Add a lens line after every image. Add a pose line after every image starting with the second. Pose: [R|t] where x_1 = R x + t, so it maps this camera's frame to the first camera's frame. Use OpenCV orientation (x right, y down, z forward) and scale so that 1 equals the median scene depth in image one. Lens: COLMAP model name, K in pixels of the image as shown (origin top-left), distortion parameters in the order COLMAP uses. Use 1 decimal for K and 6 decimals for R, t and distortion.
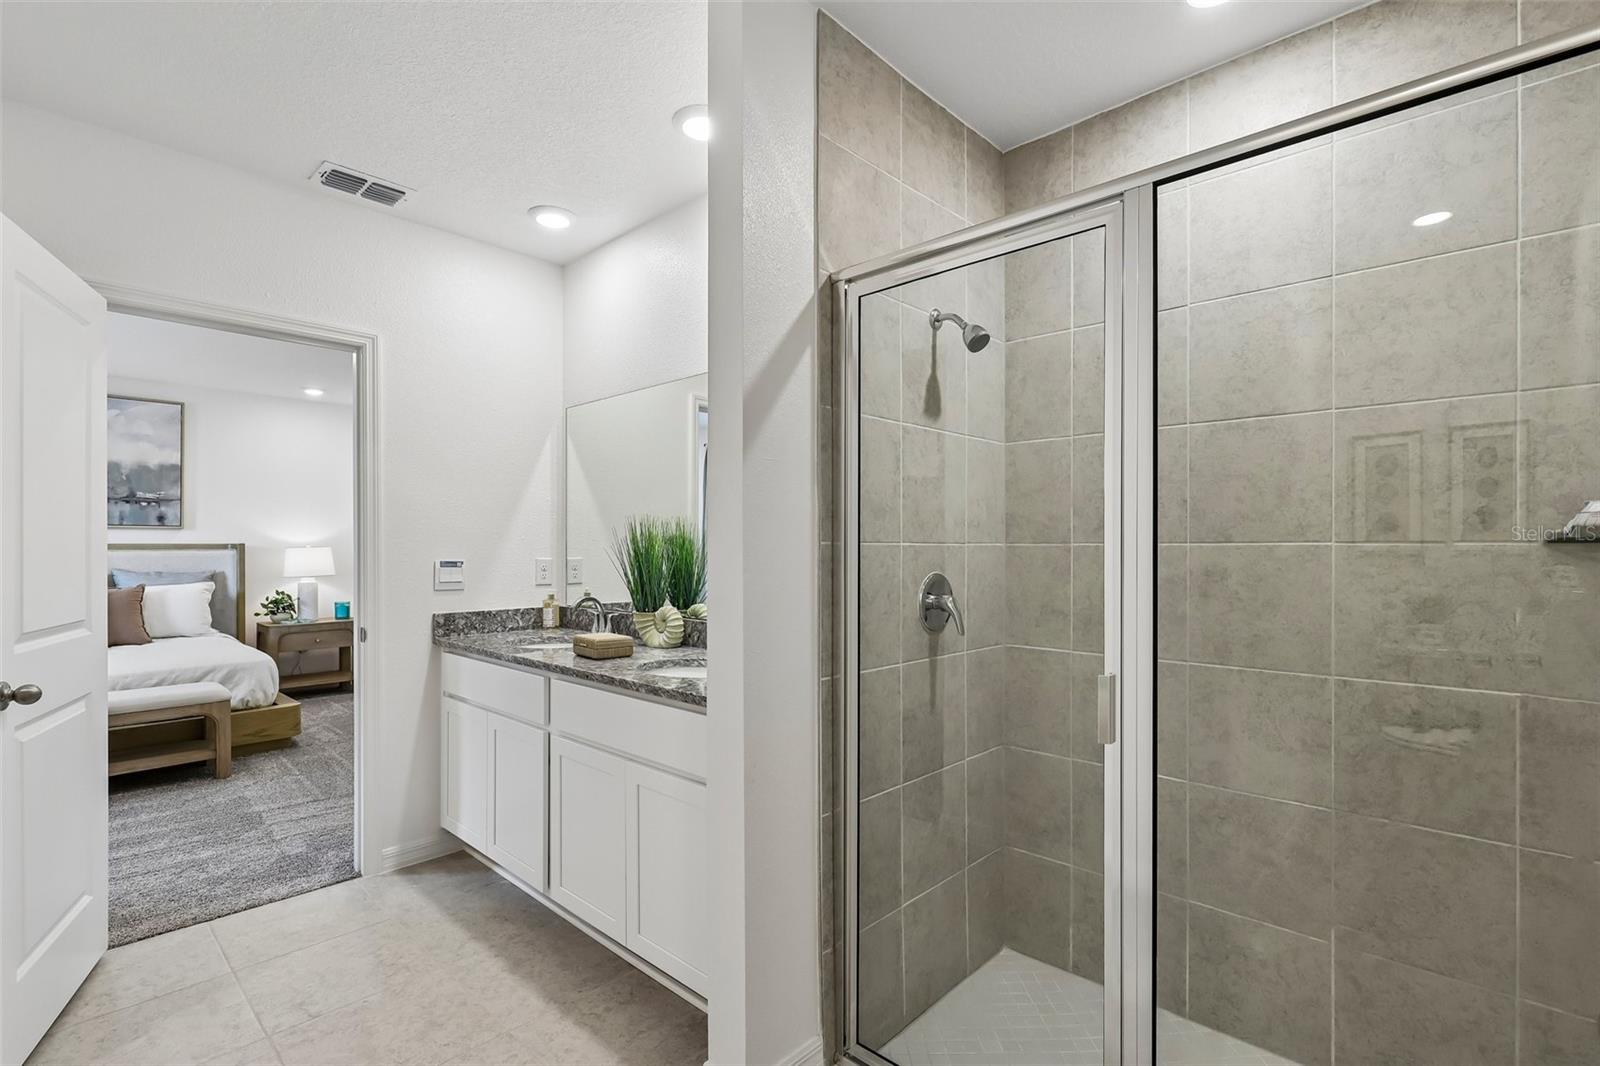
lens RADIAL K [[738.8, 0, 804.1], [0, 738.8, 547.8], [0, 0, 1]] dist [0.002010, -0.000275]
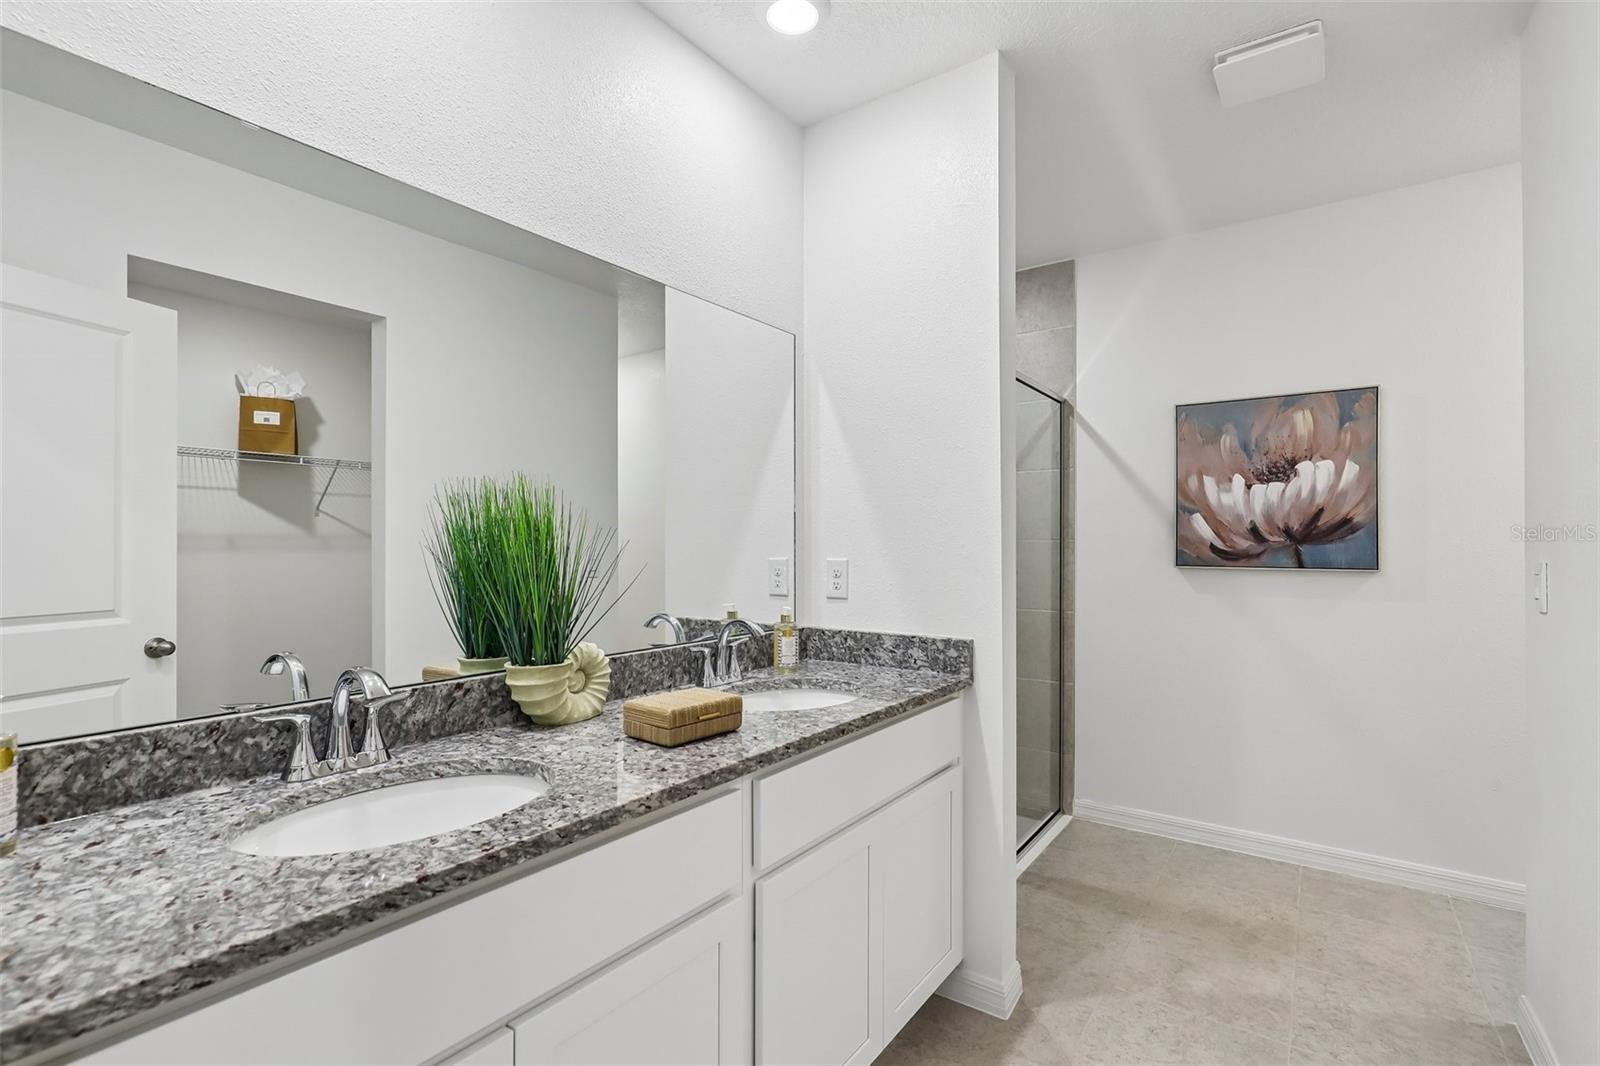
lens RADIAL K [[738.8, 0, 795.1], [0, 738.8, 569.0], [0, 0, 1]] dist [0.002010, -0.000275]
pose [[-0.124969, -0.029440, 0.991724, -1.116968], [0.004179, 0.999535, 0.030199, 0.009233], [-0.992152, 0.007919, -0.124788, 1.330110]]
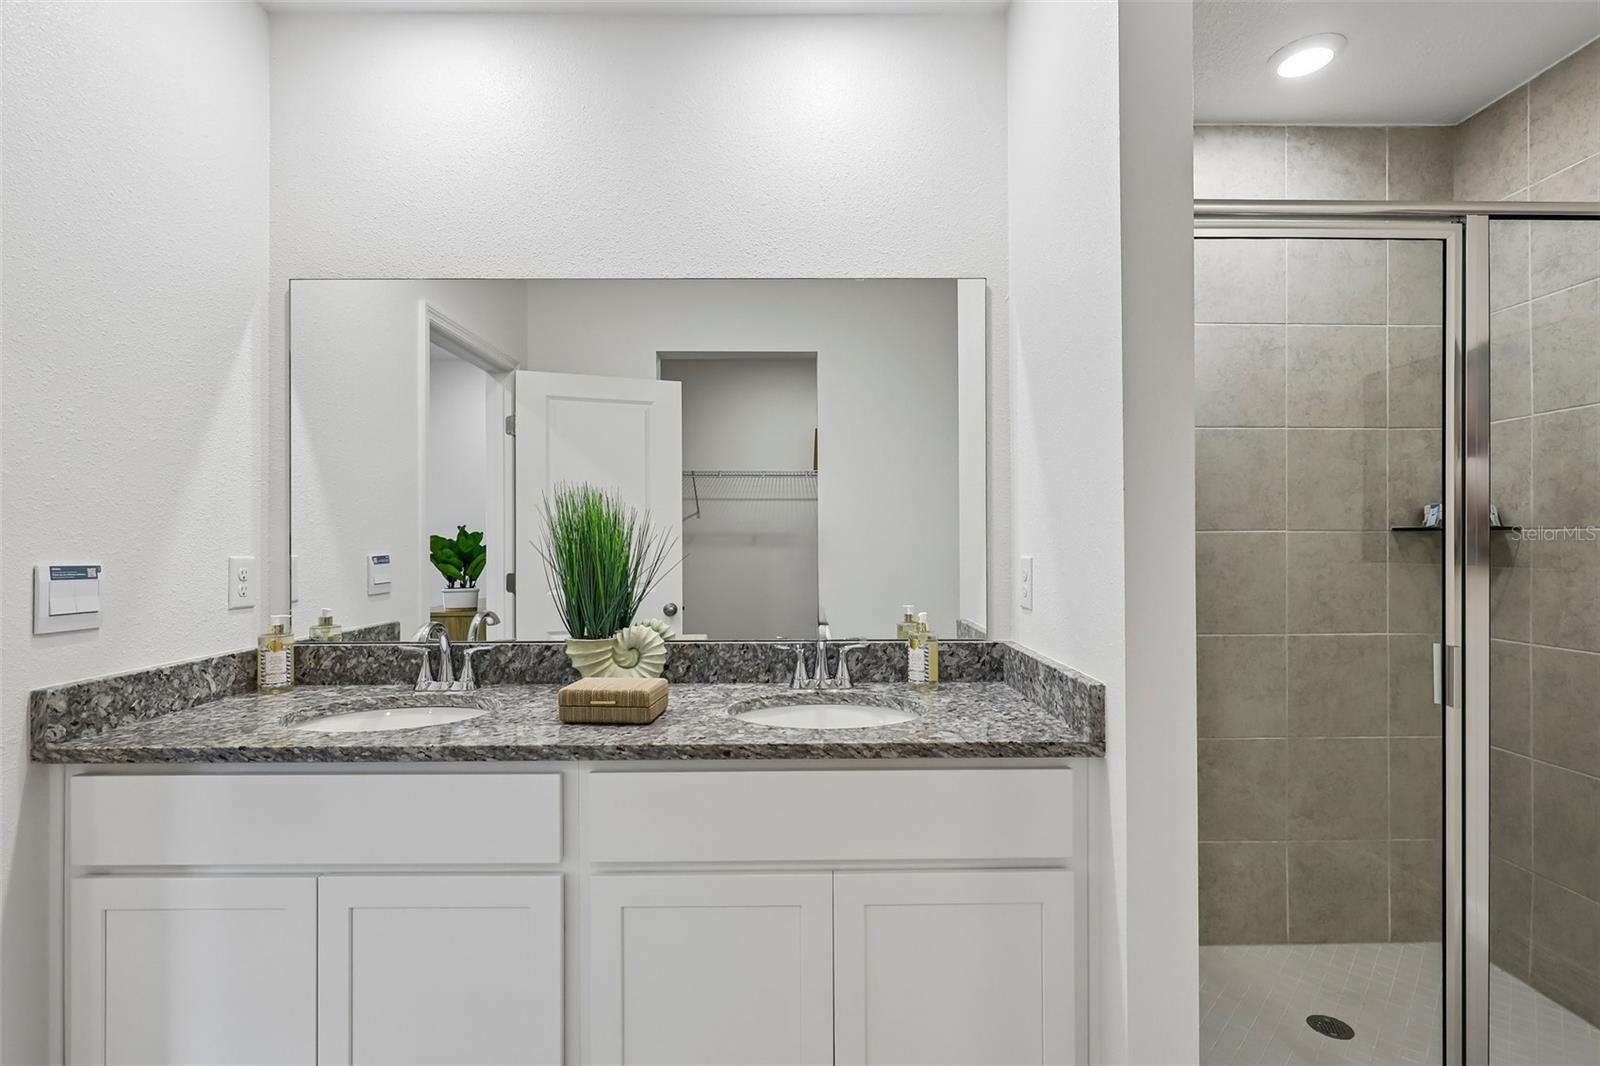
lens RADIAL K [[738.8, 0, 803.8], [0, 738.8, 541.2], [0, 0, 1]] dist [0.002010, -0.000275]
pose [[0.724015, -0.002181, 0.689780, -0.769983], [0.003521, 0.999994, -0.000533, 0.009033], [-0.689775, 0.002815, 0.724018, 0.634010]]
